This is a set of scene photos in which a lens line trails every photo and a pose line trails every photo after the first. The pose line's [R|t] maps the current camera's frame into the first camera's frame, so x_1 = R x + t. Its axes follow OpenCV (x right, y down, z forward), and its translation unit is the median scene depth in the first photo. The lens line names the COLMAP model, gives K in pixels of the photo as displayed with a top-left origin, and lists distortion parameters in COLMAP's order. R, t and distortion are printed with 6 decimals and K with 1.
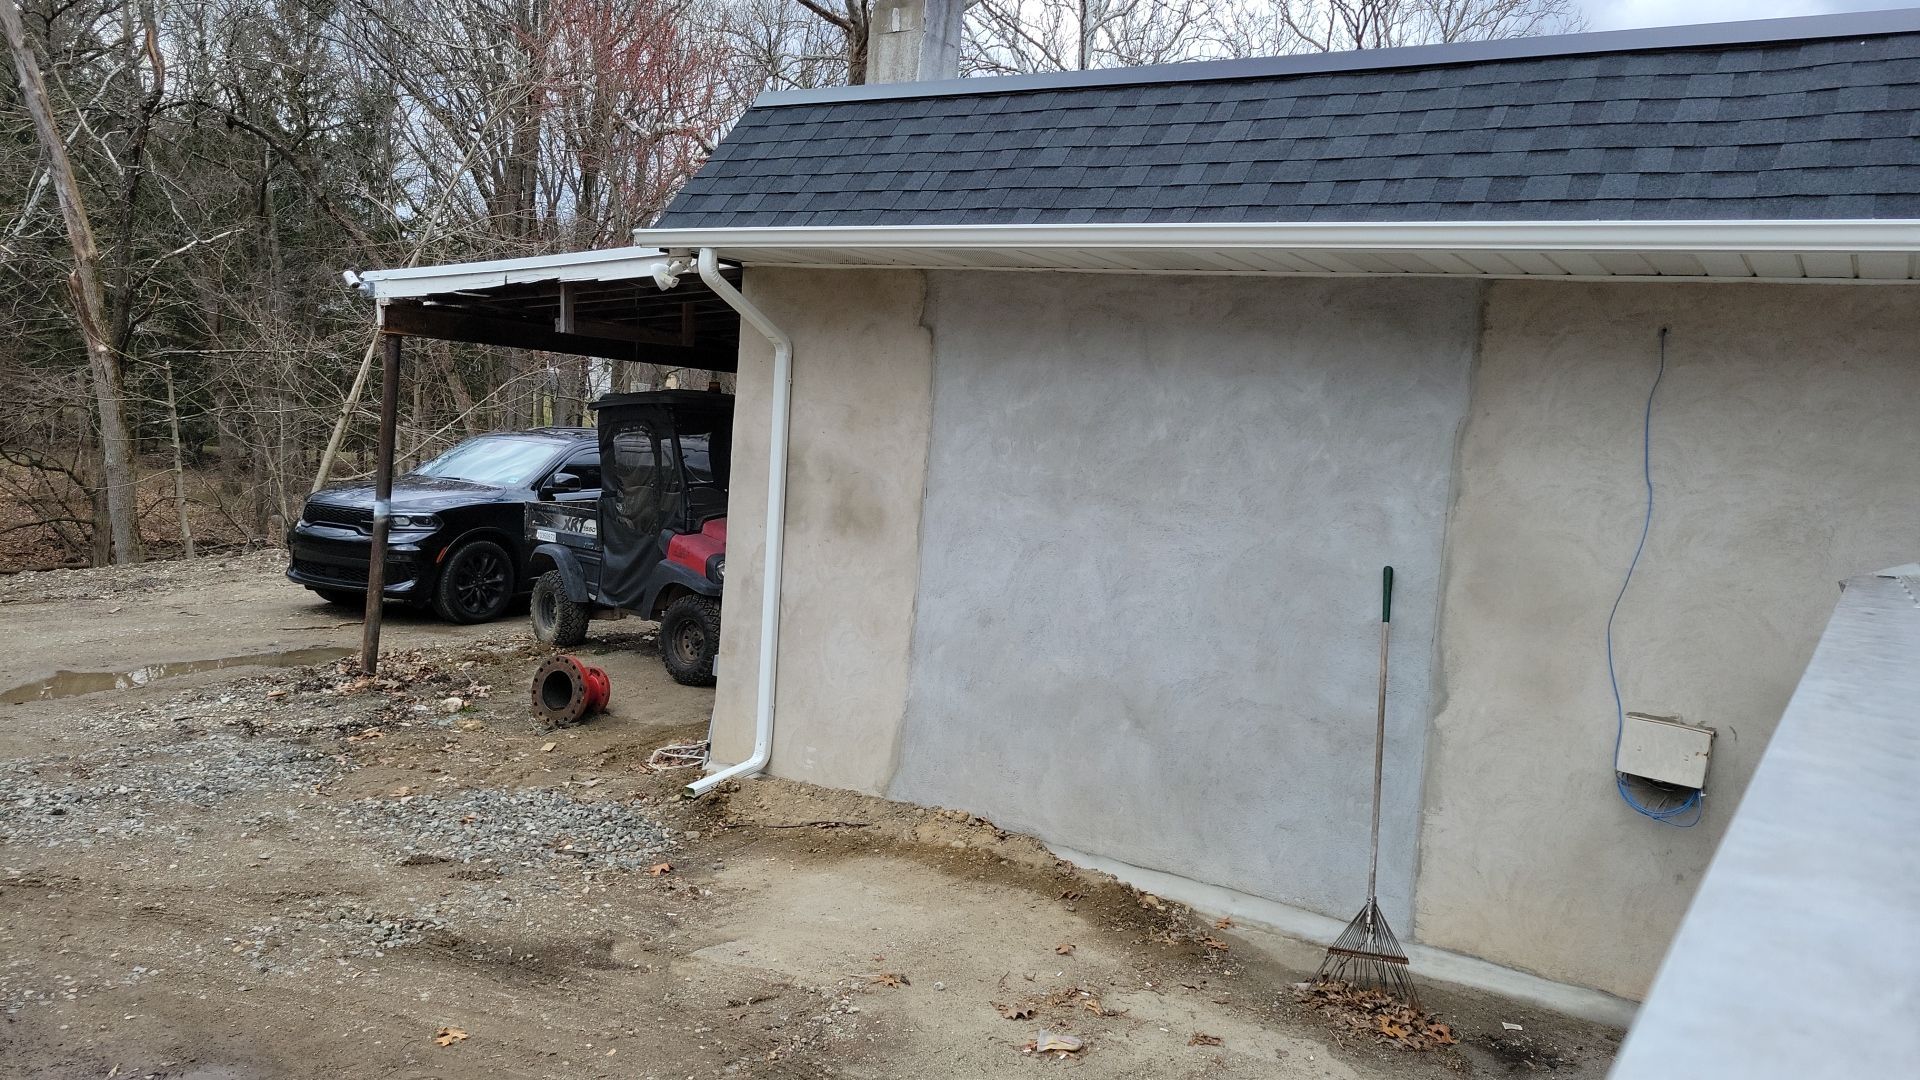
lens RADIAL K [[1505.3, 0, 960.0], [0, 1505.3, 540.0], [0, 0, 1]] dist [0.049477, -0.005528]
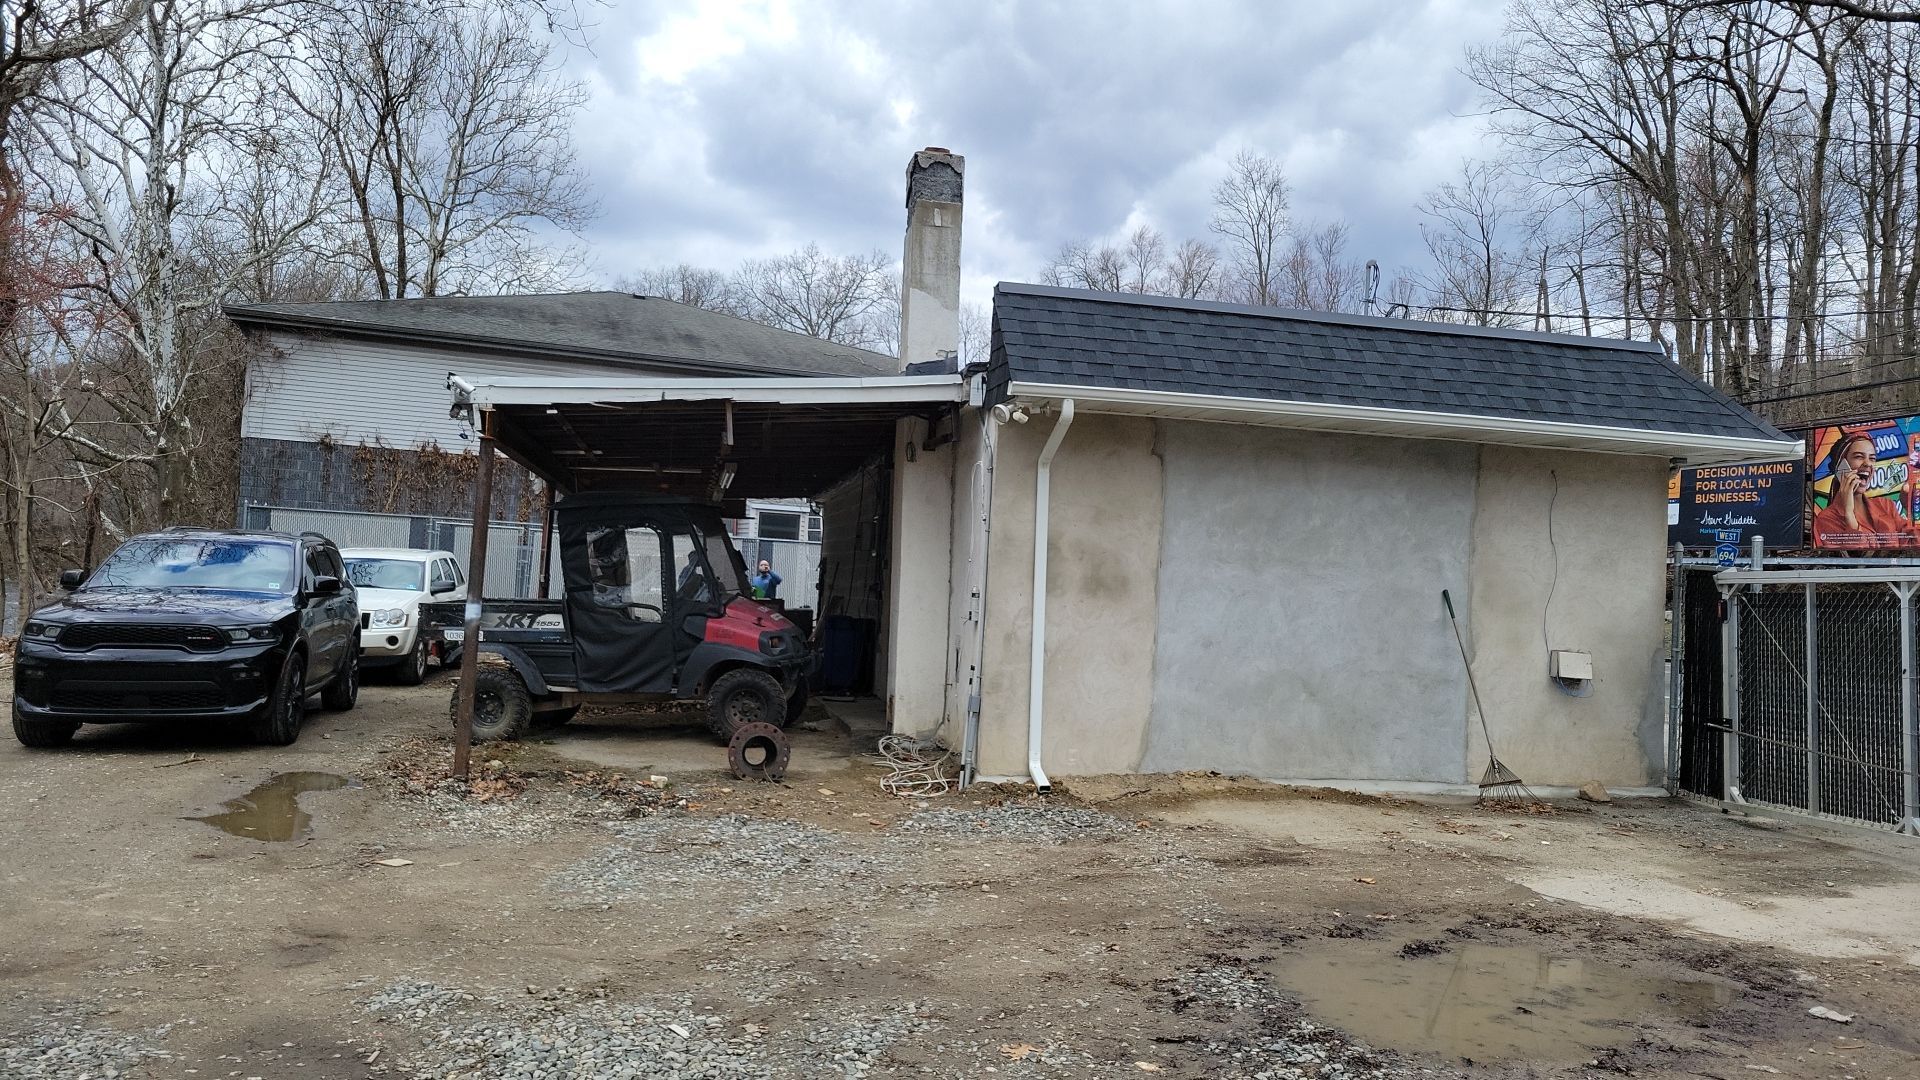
lens RADIAL K [[1601.8, 0, 960.0], [0, 1601.8, 540.0], [0, 0, 1]] dist [0.045476, -0.001122]
pose [[0.676391, -0.026239, 0.736075, -1.391164], [0.065022, 0.997591, -0.024189, -0.030750], [-0.733667, 0.064222, 0.676467, 0.058733]]
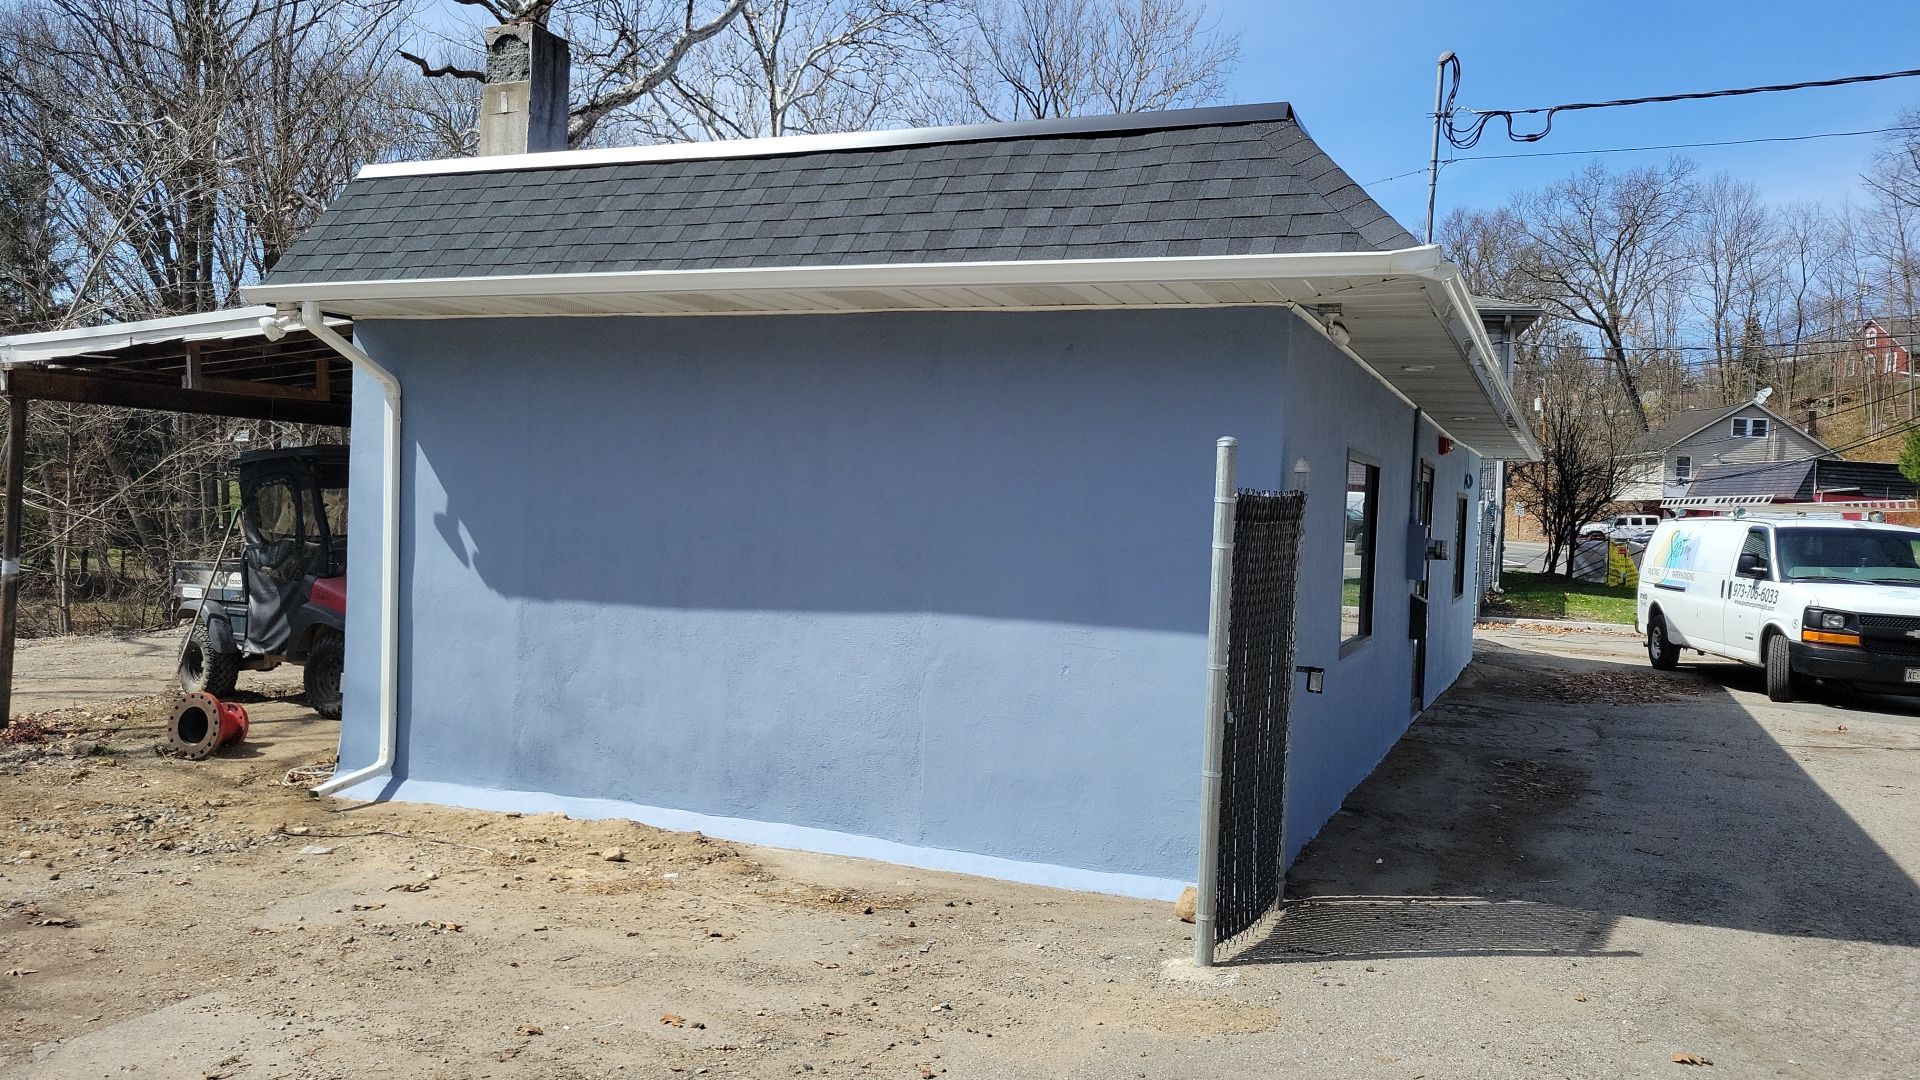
lens RADIAL K [[1505.3, 0, 960.0], [0, 1505.3, 540.0], [0, 0, 1]] dist [0.049477, -0.005528]
pose [[0.983994, -0.045995, 0.172163, 0.105045], [0.054172, 0.997601, -0.043099, 0.057605], [-0.169768, 0.051735, 0.984125, -0.181226]]
